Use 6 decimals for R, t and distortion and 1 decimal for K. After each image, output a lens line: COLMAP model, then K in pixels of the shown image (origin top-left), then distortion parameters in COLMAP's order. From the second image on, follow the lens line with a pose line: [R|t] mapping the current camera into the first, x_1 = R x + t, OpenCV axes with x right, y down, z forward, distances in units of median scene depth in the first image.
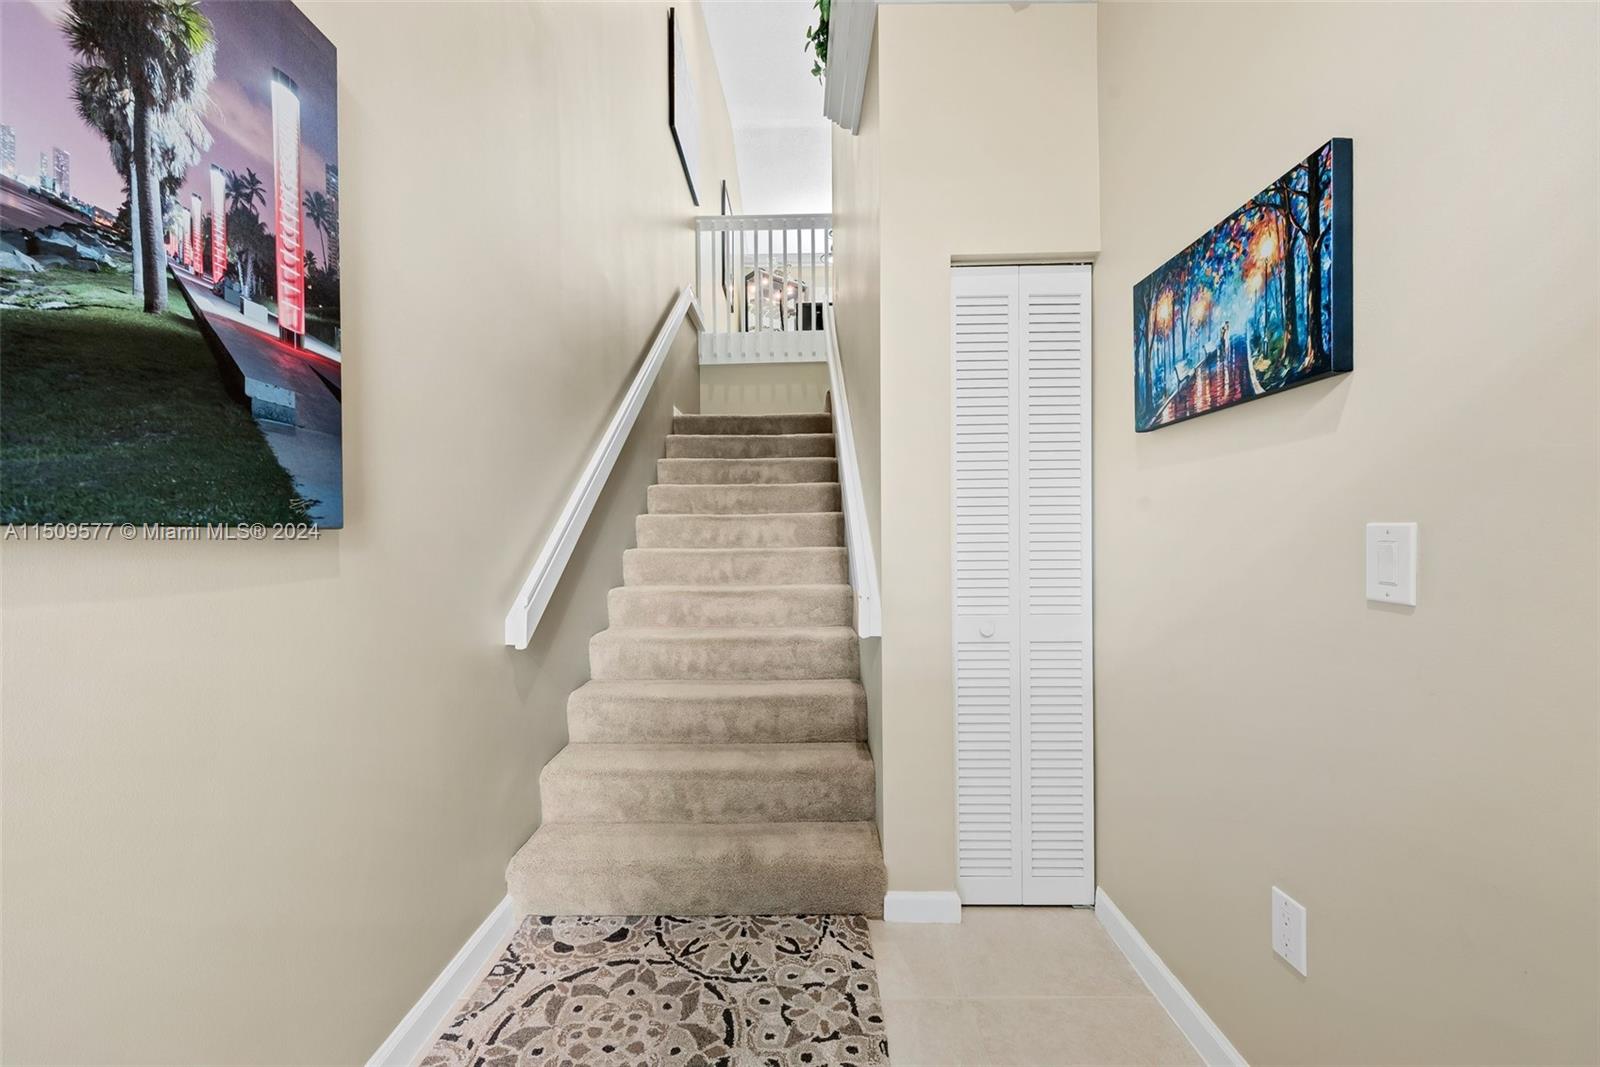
lens RADIAL K [[622.7, 0, 795.9], [0, 622.7, 538.2], [0, 0, 1]] dist [0.009572, -0.002750]
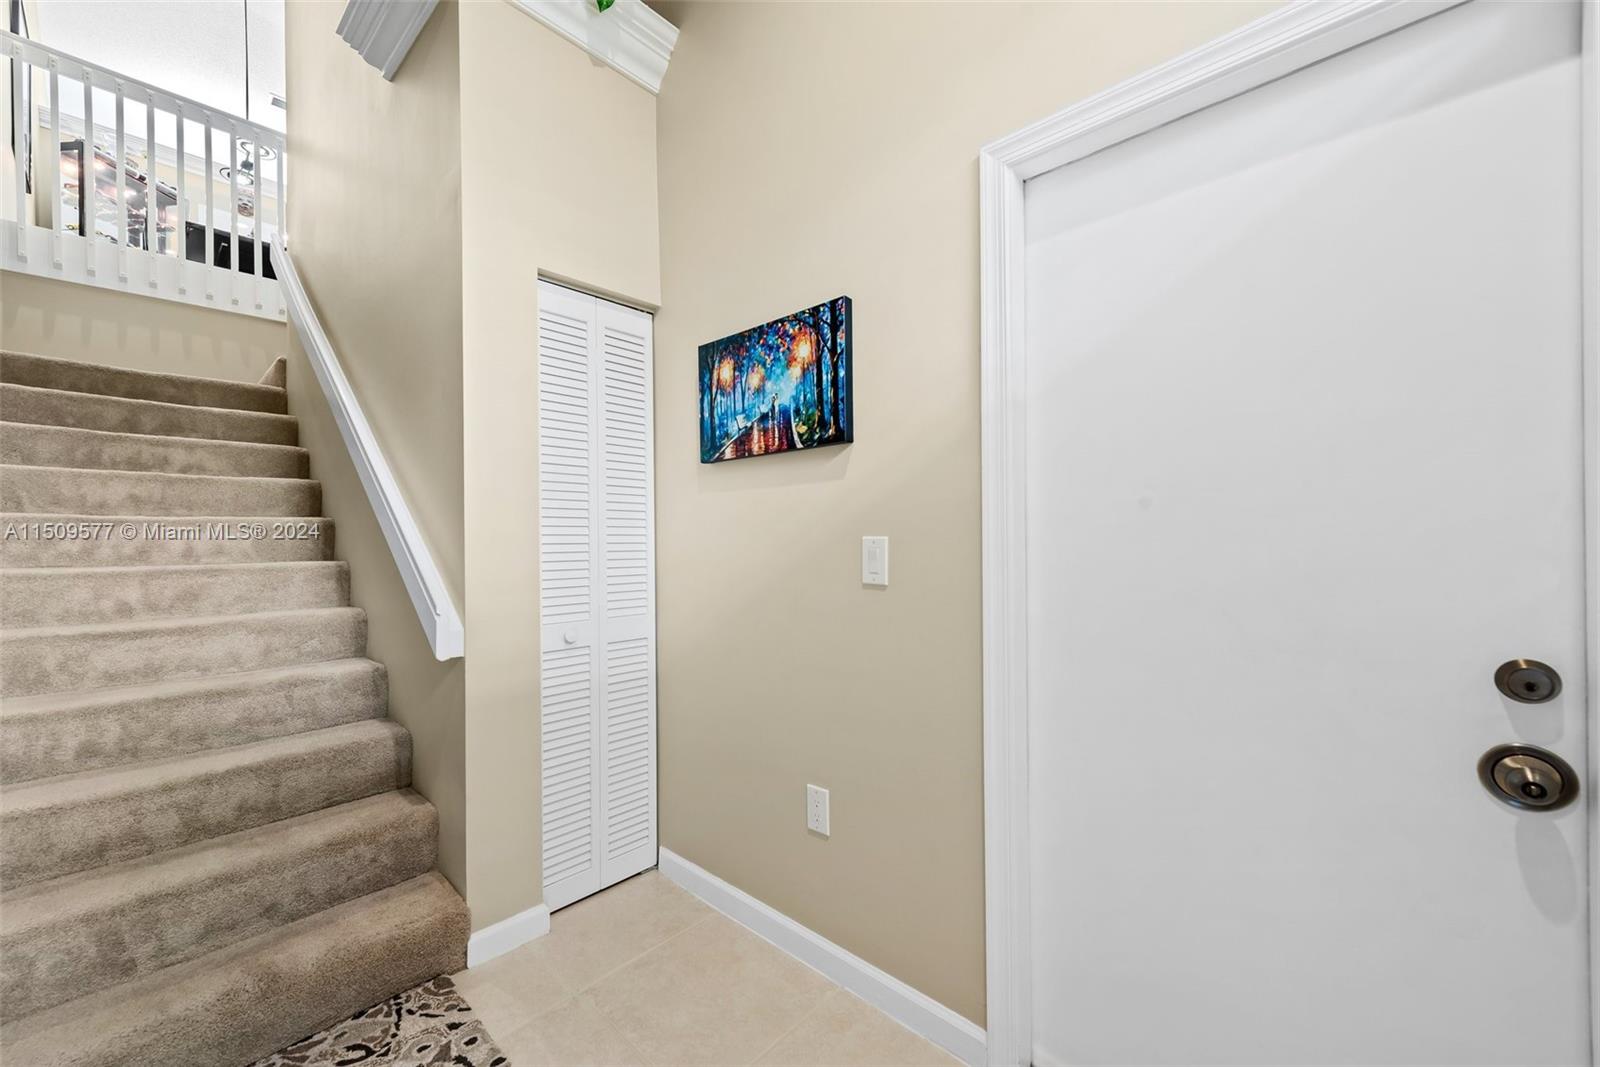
lens RADIAL K [[622.7, 0, 802.0], [0, 622.7, 537.4], [0, 0, 1]] dist [0.009572, -0.002750]
pose [[0.668116, 0.009476, 0.743997, -0.209836], [0.006087, 0.999816, -0.018201, 0.003035], [-0.744033, 0.016689, 0.667935, 0.016187]]
